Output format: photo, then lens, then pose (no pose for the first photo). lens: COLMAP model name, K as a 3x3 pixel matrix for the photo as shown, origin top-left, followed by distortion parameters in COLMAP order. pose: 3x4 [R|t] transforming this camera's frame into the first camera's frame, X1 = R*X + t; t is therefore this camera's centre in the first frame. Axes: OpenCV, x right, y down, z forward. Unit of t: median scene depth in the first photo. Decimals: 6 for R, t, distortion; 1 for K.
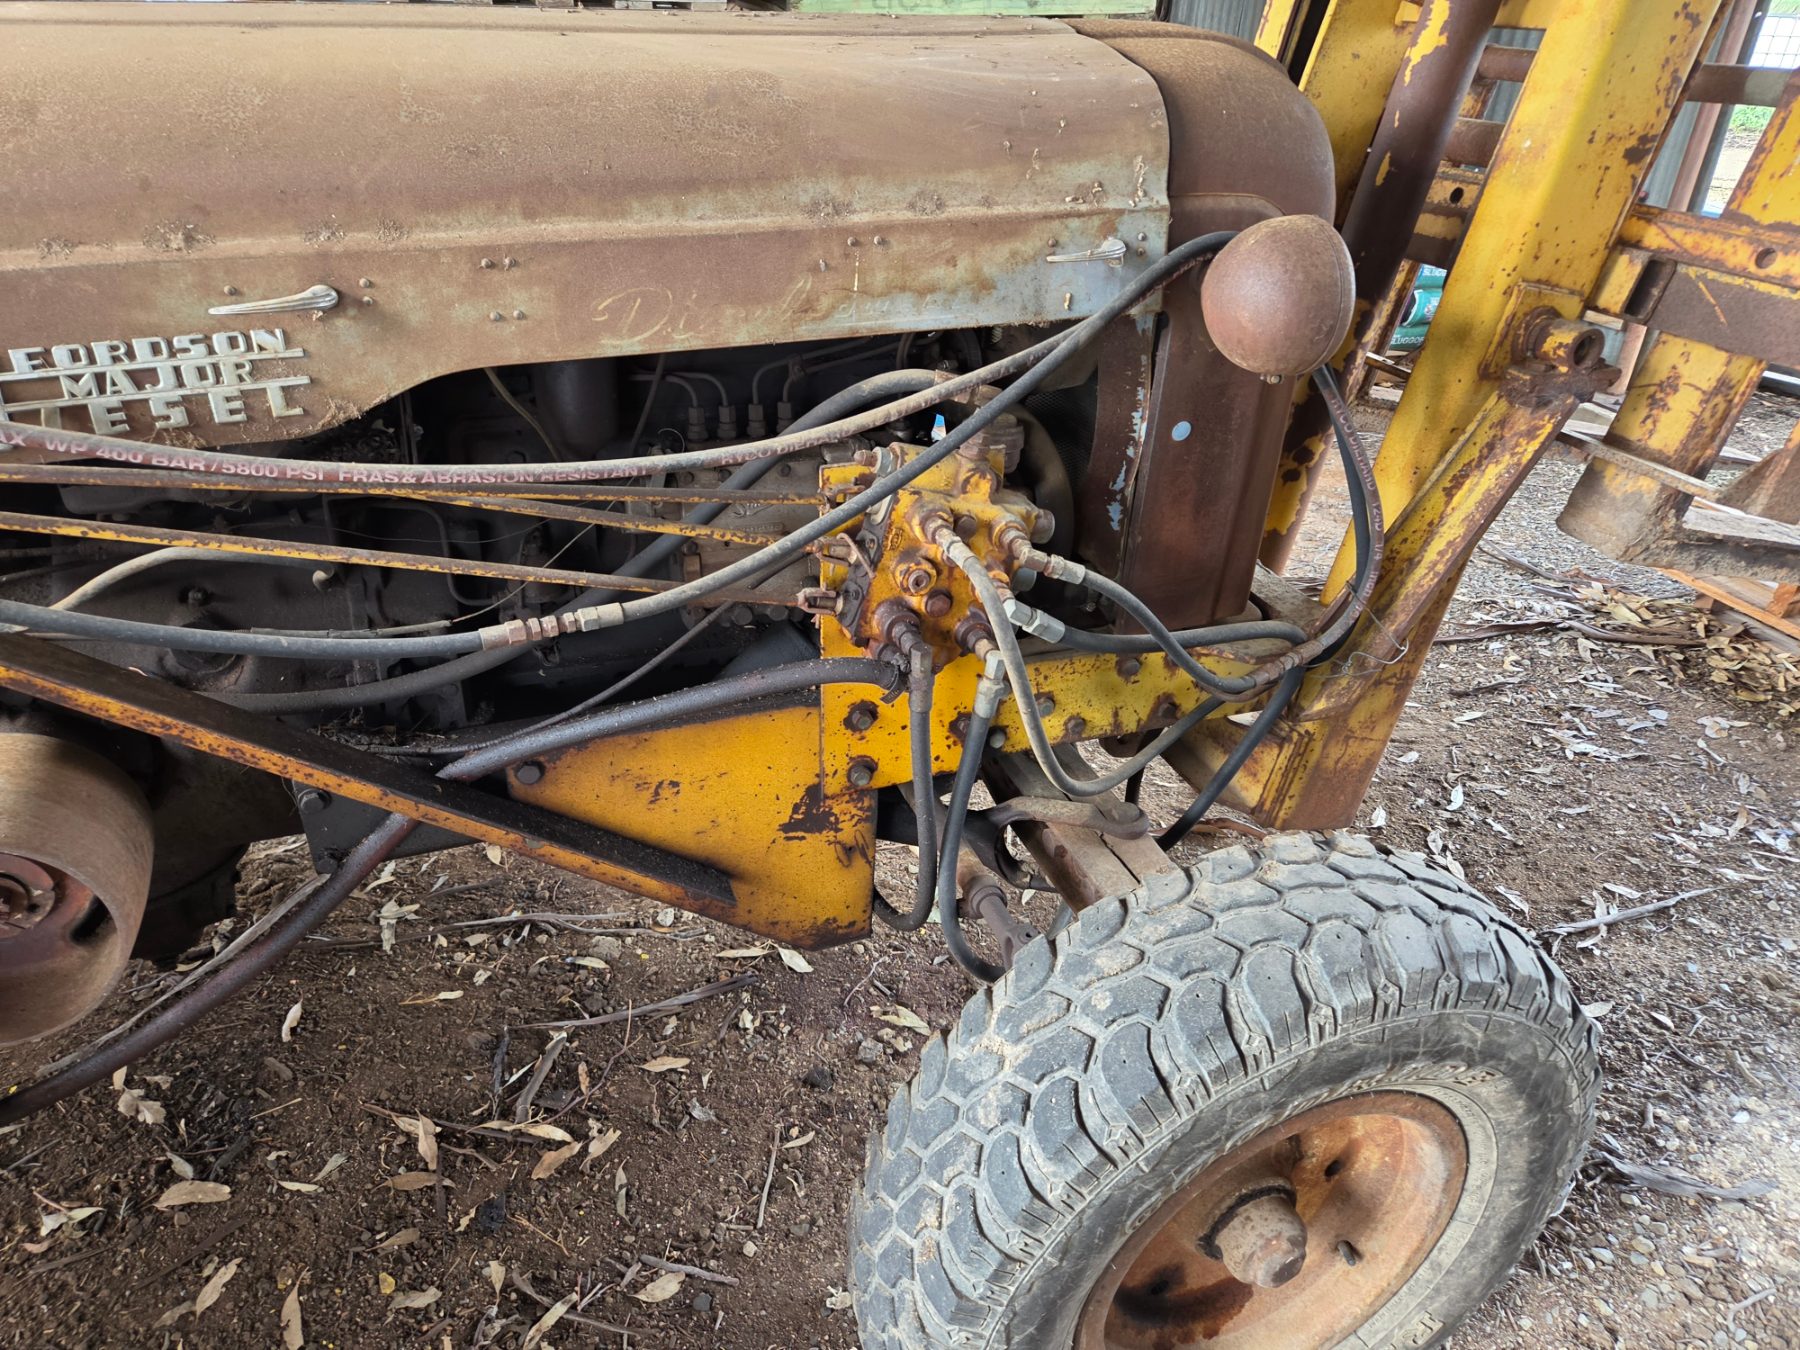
lens RADIAL K [[1225.7, 0, 932.4], [0, 1225.7, 665.5], [0, 0, 1]] dist [0.051283, -0.044799]
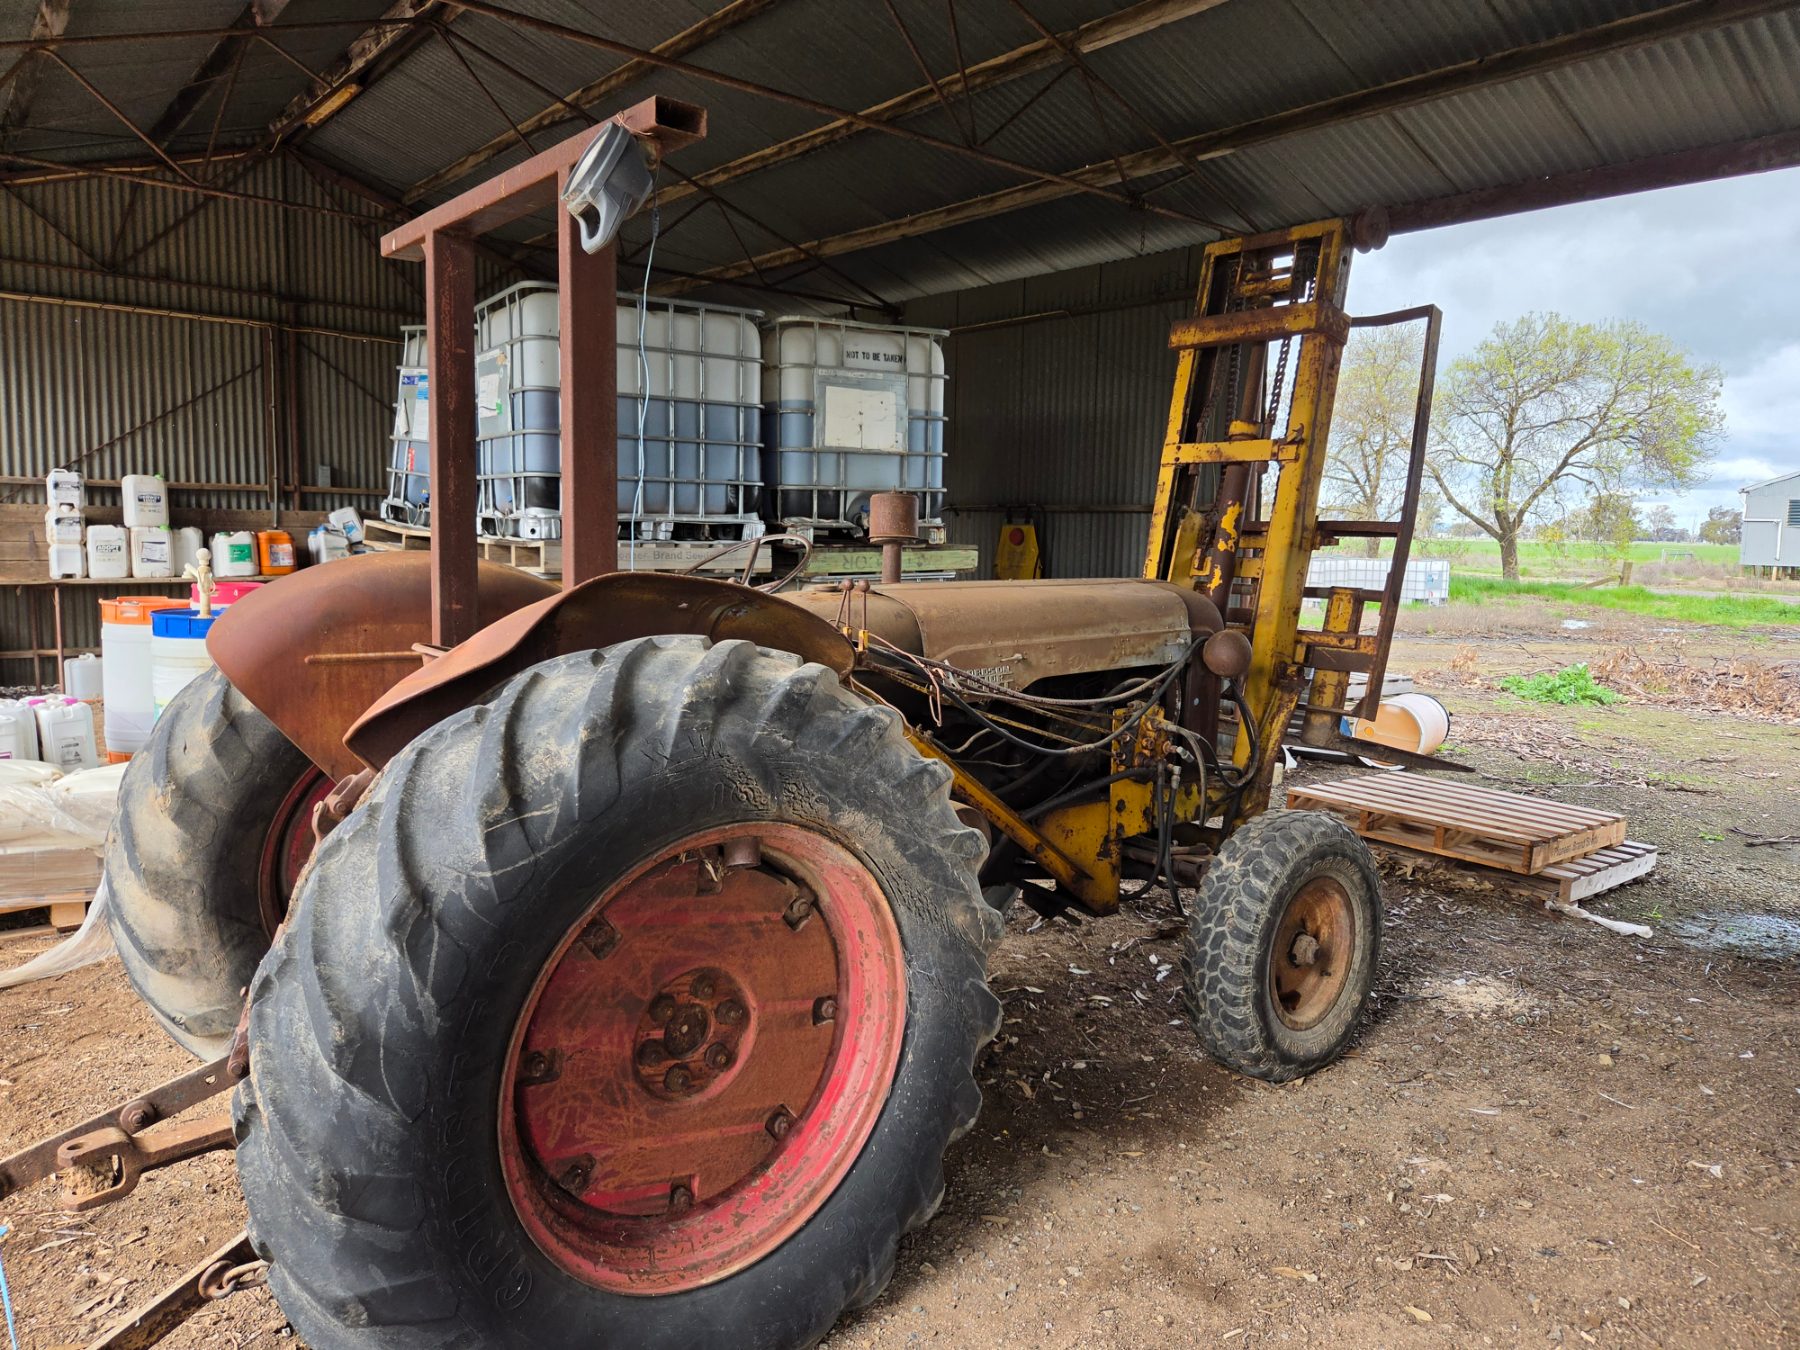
lens RADIAL K [[1235.7, 0, 900.0], [0, 1235.7, 675.0], [0, 0, 1]] dist [0.040723, -0.034172]
pose [[0.944102, -0.054317, 0.325149, -1.558731], [0.178022, 0.914151, -0.364193, 0.768061], [-0.277453, 0.401719, 0.872721, -1.542698]]
